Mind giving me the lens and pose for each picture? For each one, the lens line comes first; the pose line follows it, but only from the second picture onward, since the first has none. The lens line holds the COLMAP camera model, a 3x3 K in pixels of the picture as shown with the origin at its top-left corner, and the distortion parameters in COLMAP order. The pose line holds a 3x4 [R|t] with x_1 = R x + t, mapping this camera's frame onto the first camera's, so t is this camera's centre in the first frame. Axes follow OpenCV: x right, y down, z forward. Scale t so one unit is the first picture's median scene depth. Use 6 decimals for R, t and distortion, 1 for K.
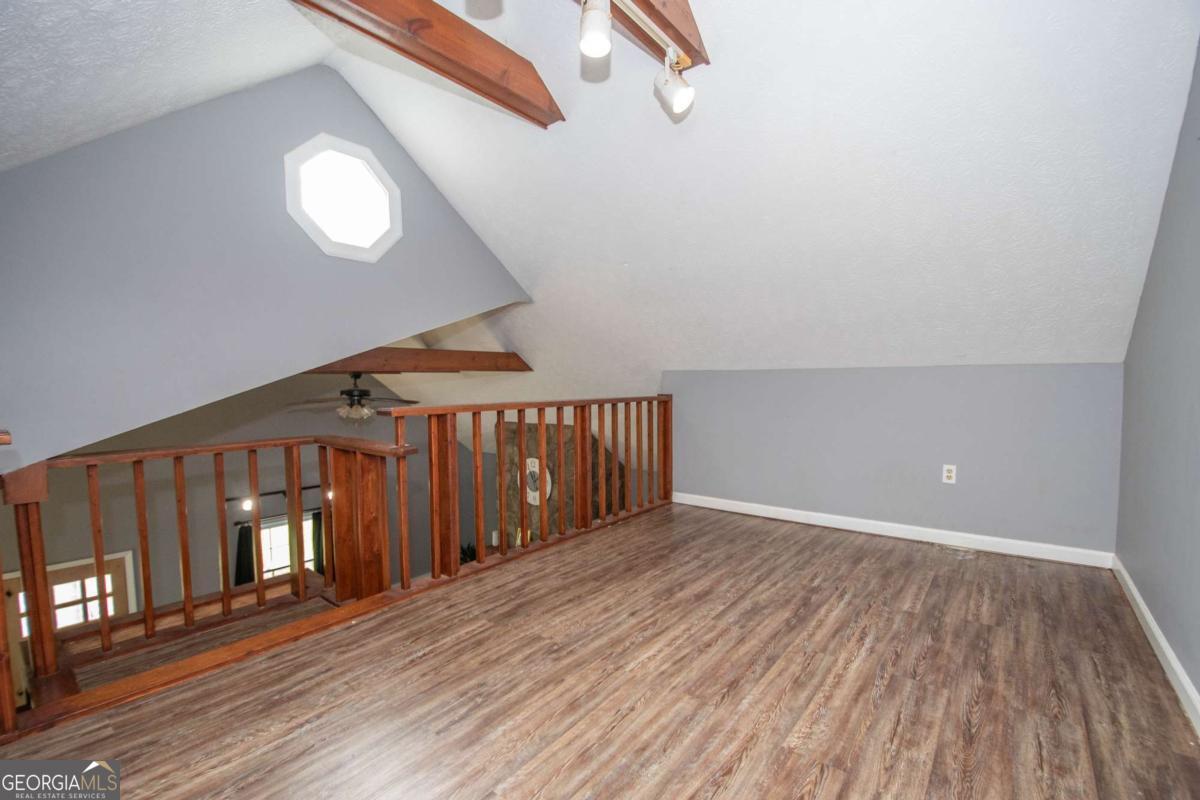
lens RADIAL K [[543.8, 0, 601.5], [0, 543.8, 417.7], [0, 0, 1]] dist [0.011037, -0.023427]
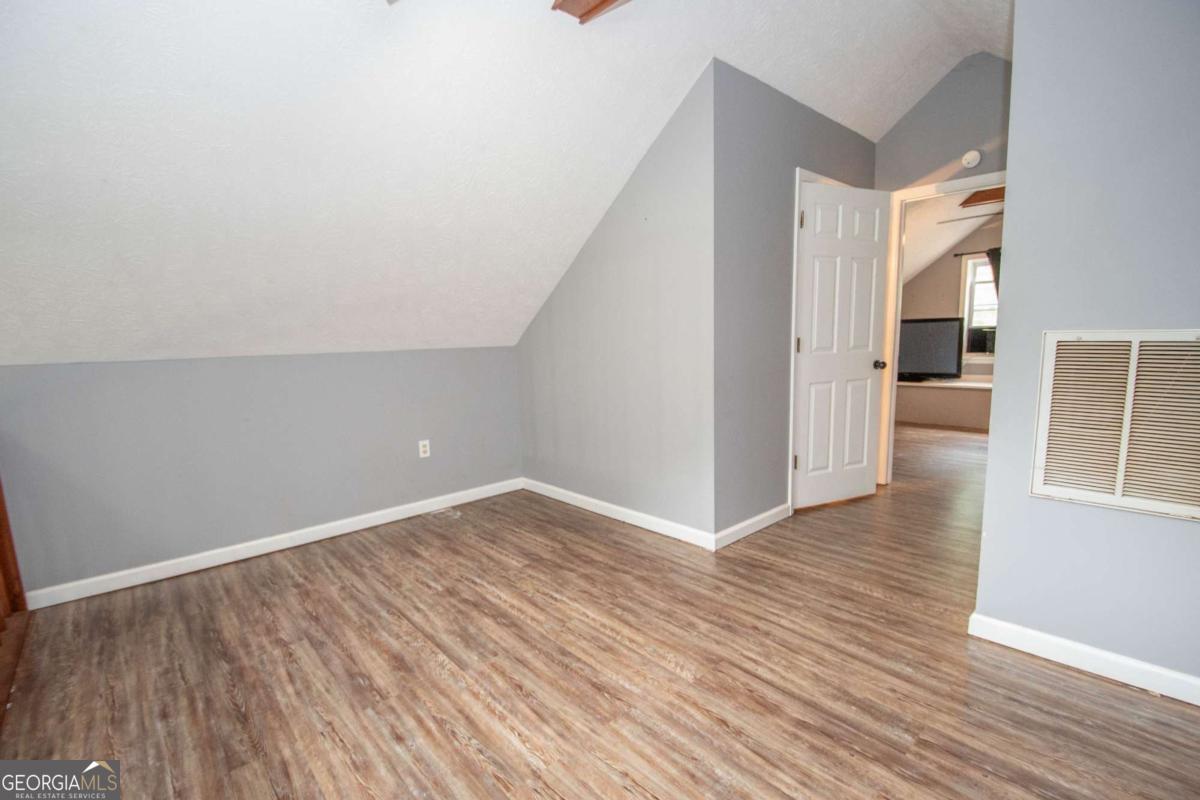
lens RADIAL K [[543.8, 0, 601.5], [0, 543.8, 417.7], [0, 0, 1]] dist [0.011037, -0.023427]
pose [[0.145733, -0.145214, 0.978609, -0.495600], [0.092061, 0.986868, 0.132730, -0.094636], [-0.985031, 0.070748, 0.157187, 0.607661]]
